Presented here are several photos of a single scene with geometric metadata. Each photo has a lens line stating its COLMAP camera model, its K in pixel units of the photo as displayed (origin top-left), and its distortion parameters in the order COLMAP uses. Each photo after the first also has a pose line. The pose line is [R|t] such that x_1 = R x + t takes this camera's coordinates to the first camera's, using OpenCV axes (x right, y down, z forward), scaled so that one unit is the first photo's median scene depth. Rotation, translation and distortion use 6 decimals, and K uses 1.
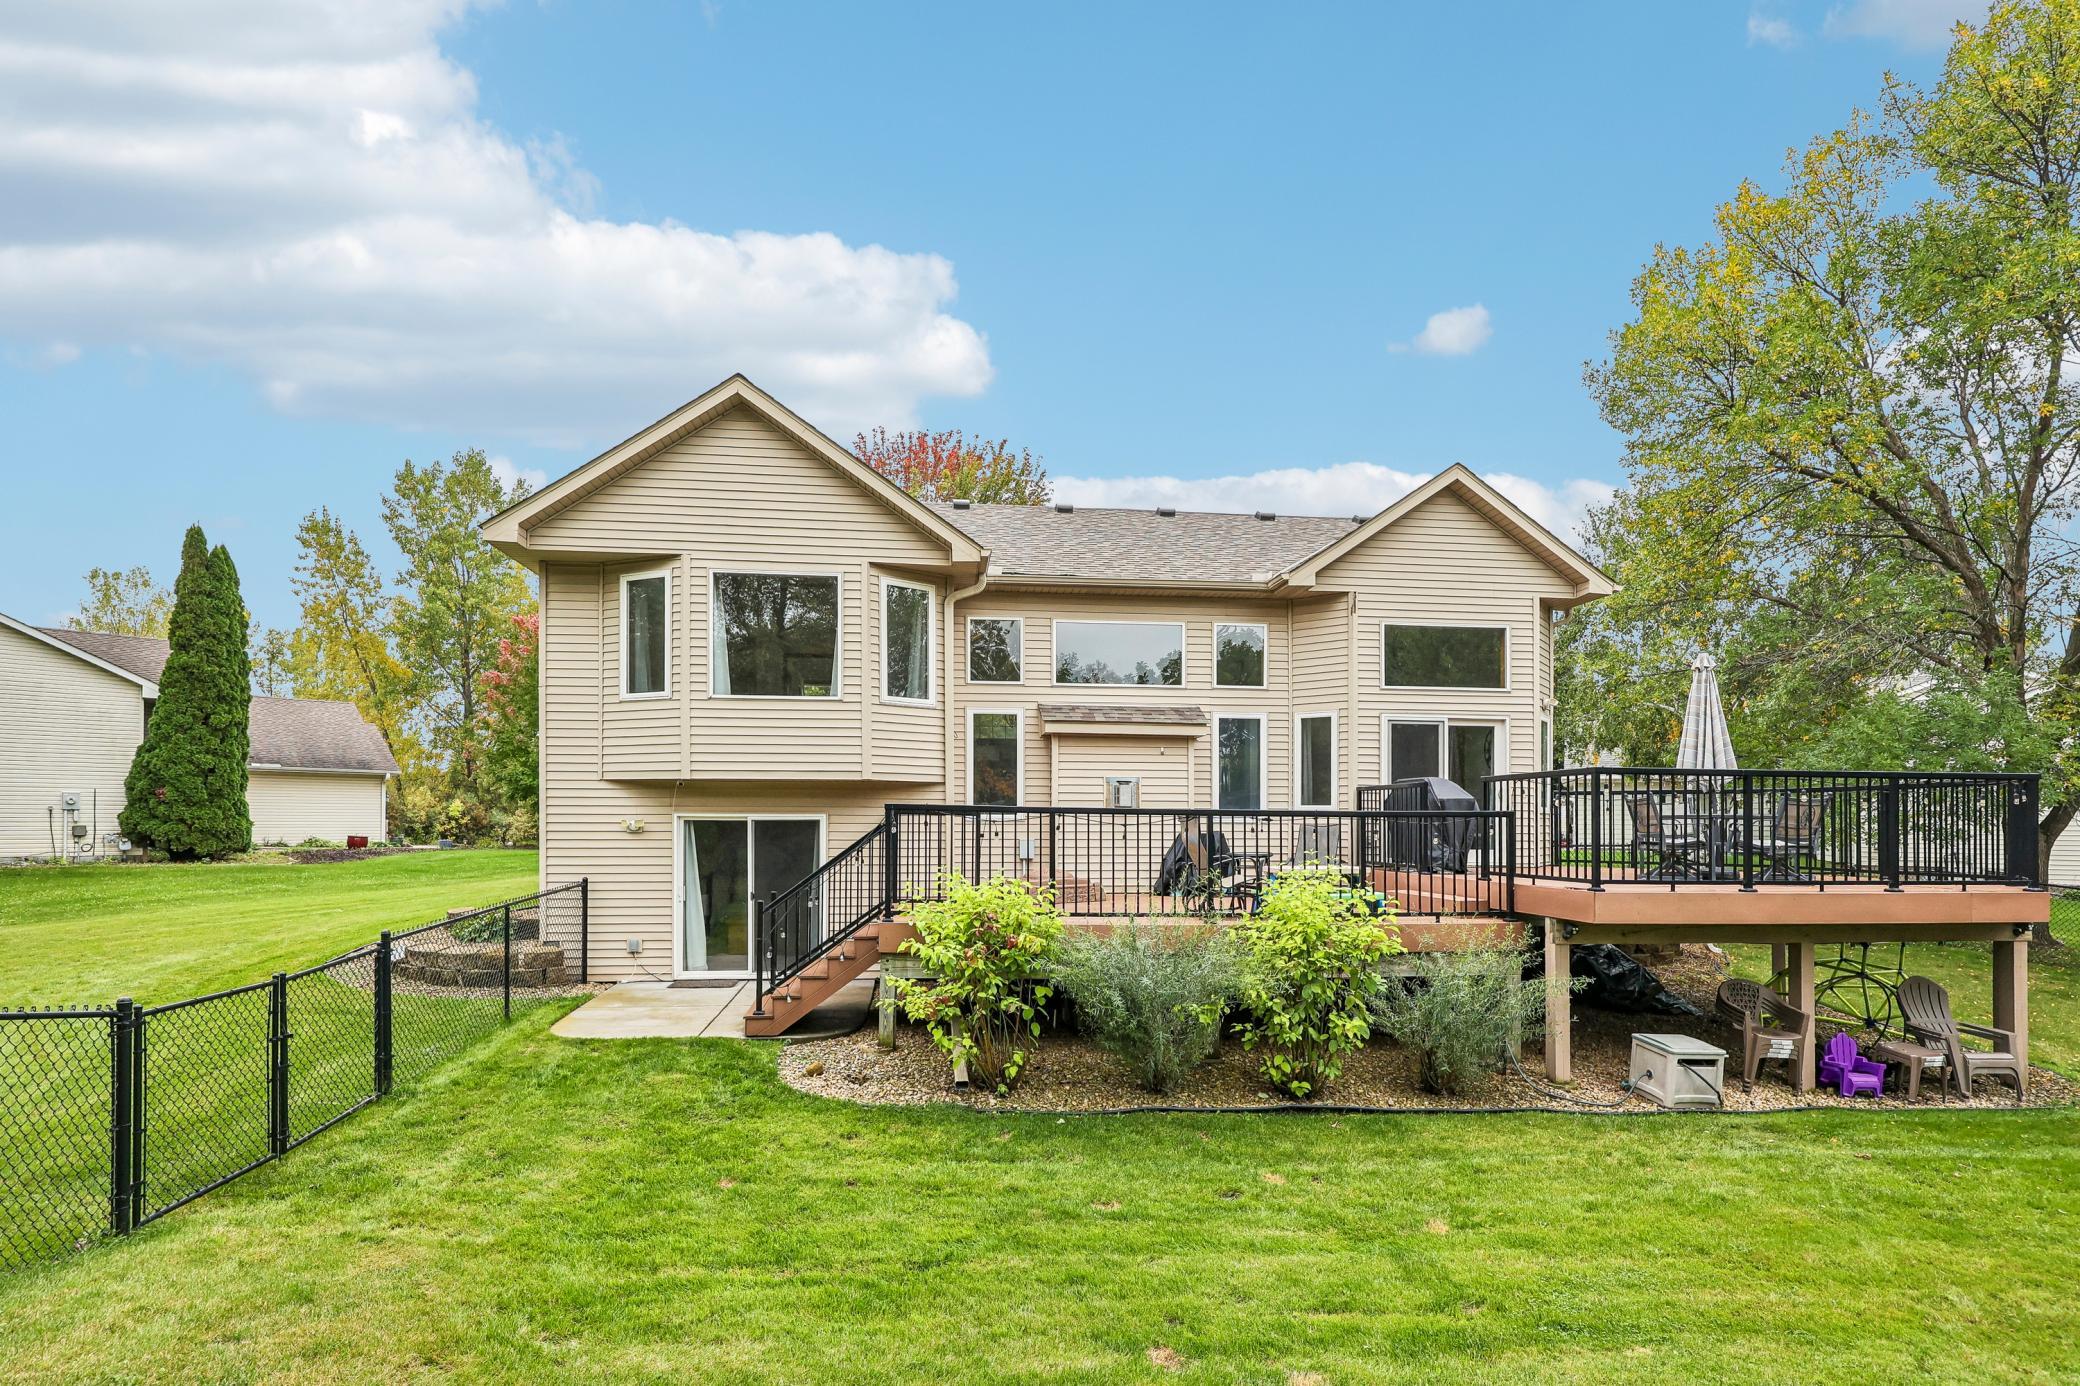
lens RADIAL K [[1017.8, 0, 1041.5], [0, 1017.8, 824.9], [0, 0, 1]] dist [0.011489, -0.000379]
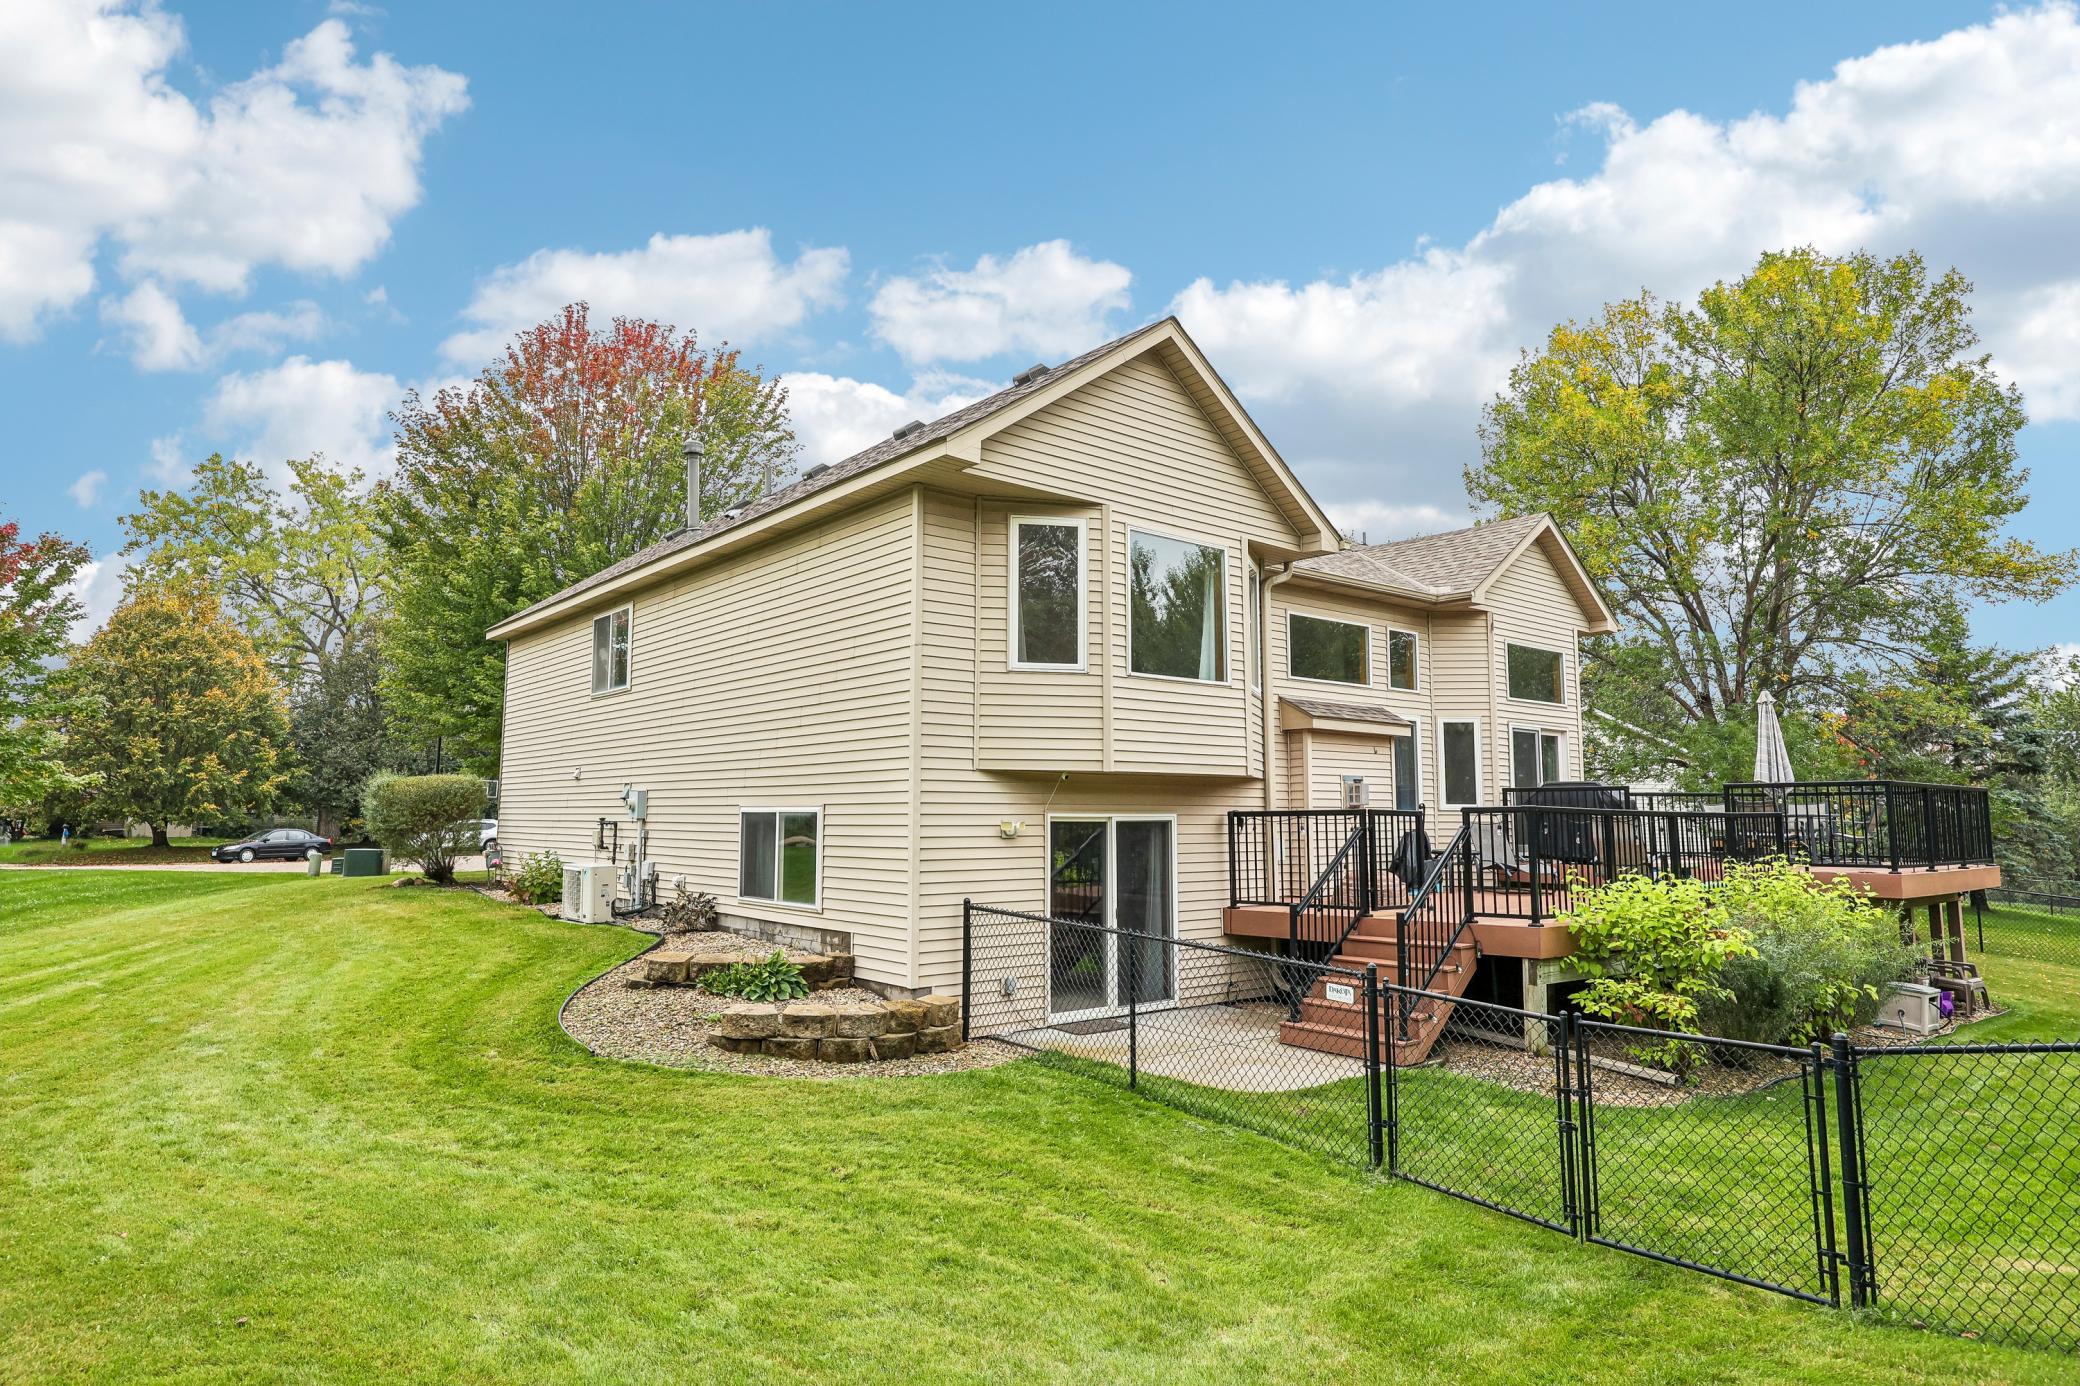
lens RADIAL K [[1181.0, 0, 1040.0], [0, 1181.0, 693.0], [0, 0, 1]] dist [0.001594, 0.000865]
pose [[0.835057, 0.054772, 0.547430, -0.863183], [0.000596, 0.994941, -0.100456, -0.011798], [-0.550162, 0.084213, 0.830800, 0.219362]]
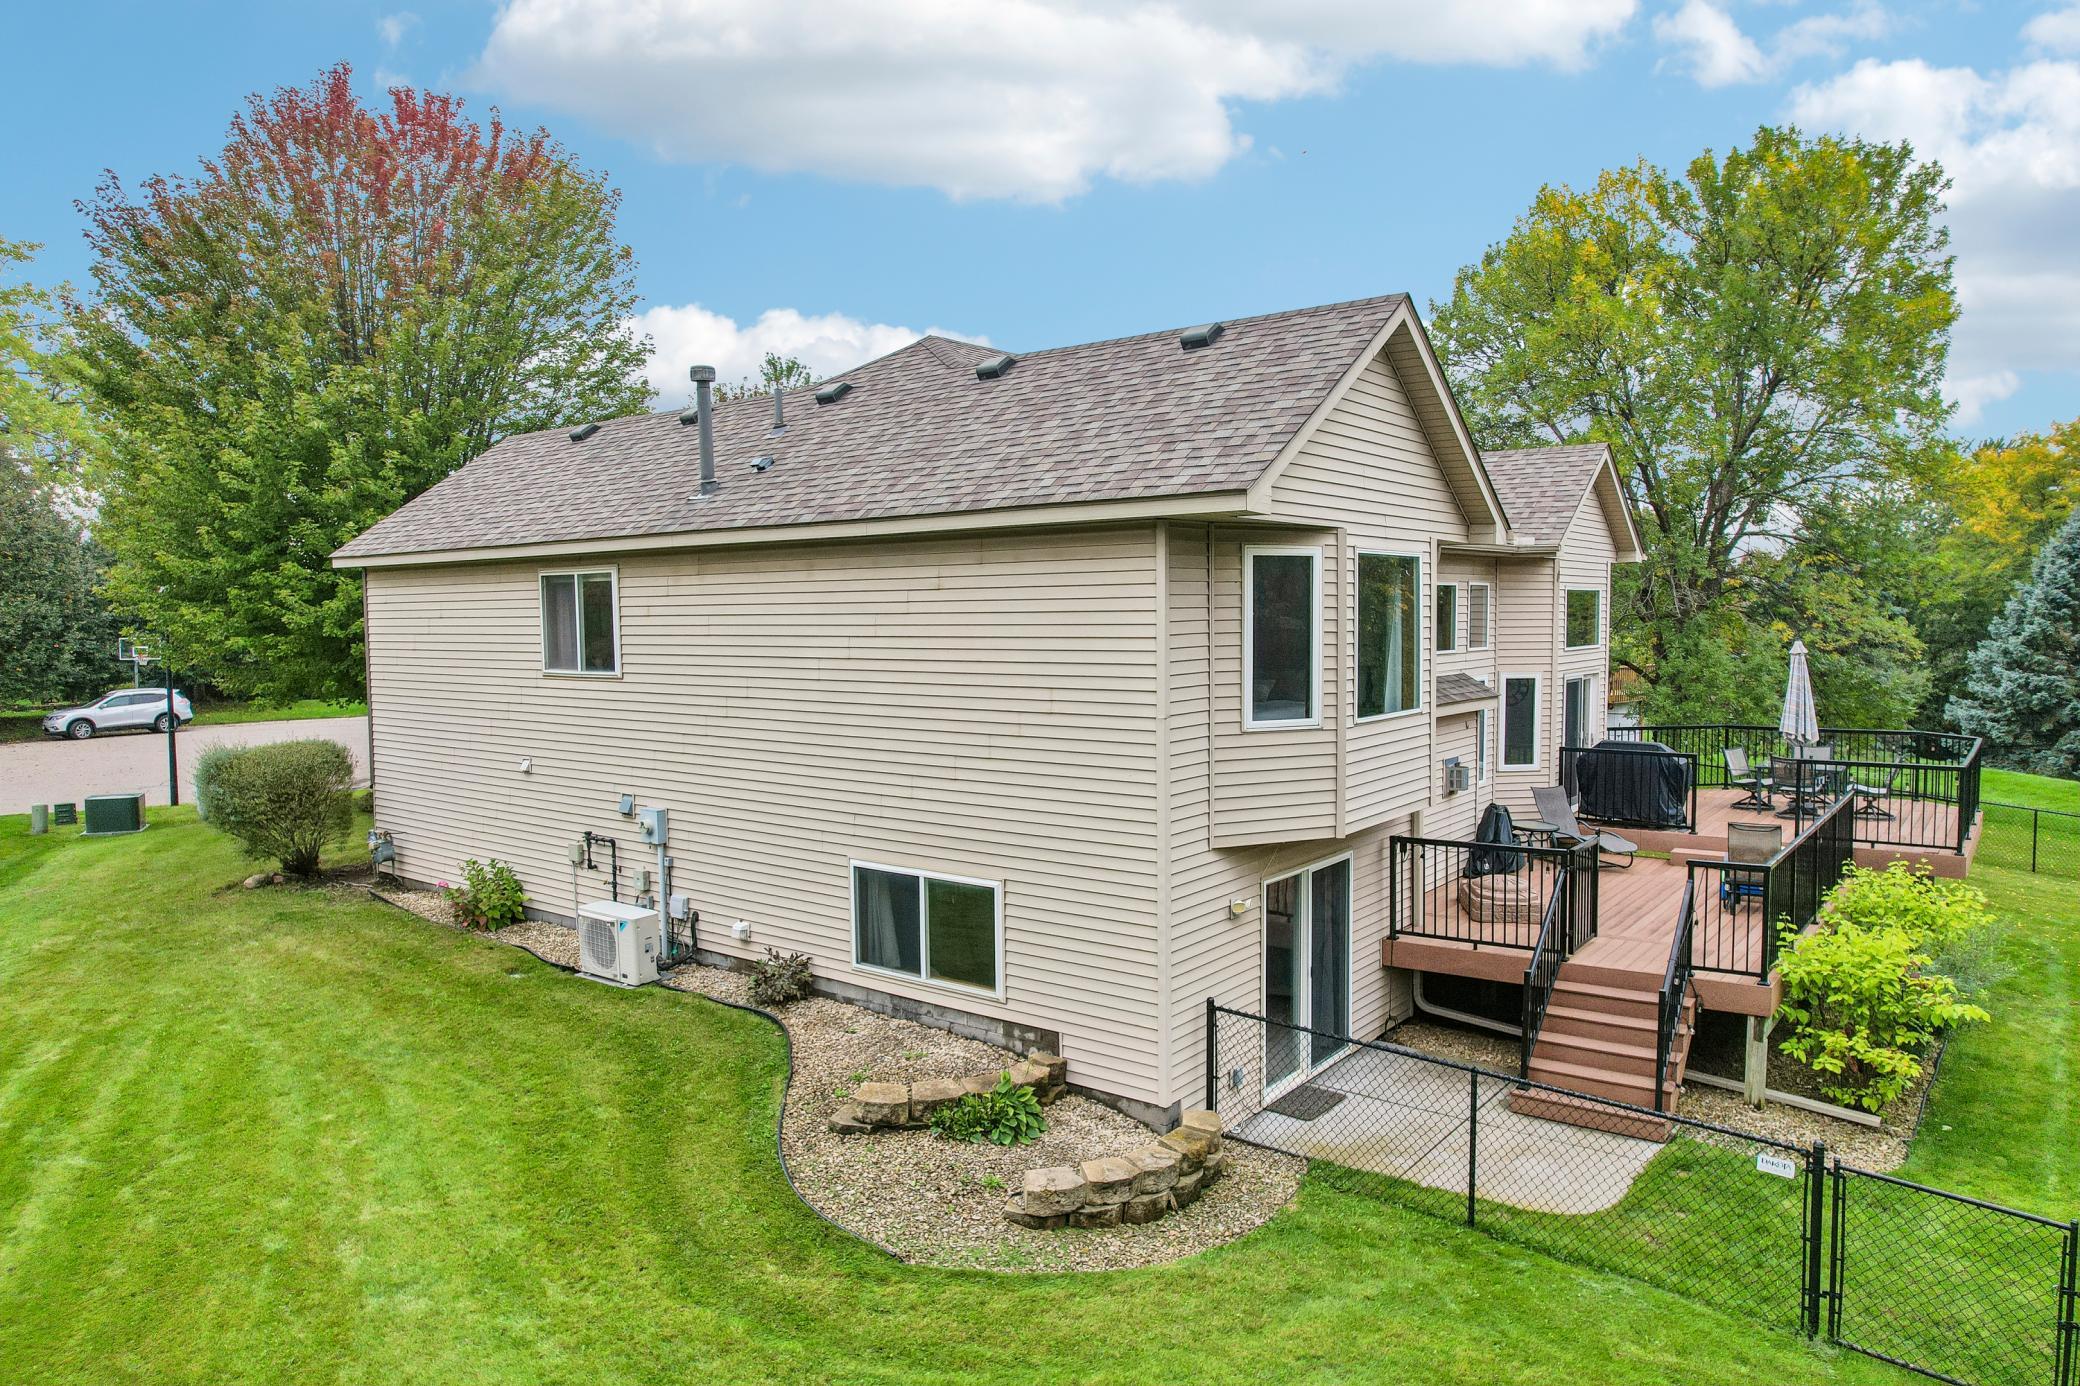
lens RADIAL K [[1336.1, 0, 1037.6], [0, 1336.1, 715.2], [0, 0, 1]] dist [-0.085724, 0.079894]
pose [[0.697640, -0.068754, 0.713142, -1.100624], [0.012970, 0.996434, 0.083378, -0.201131], [-0.716331, -0.048919, 0.696044, 0.466147]]
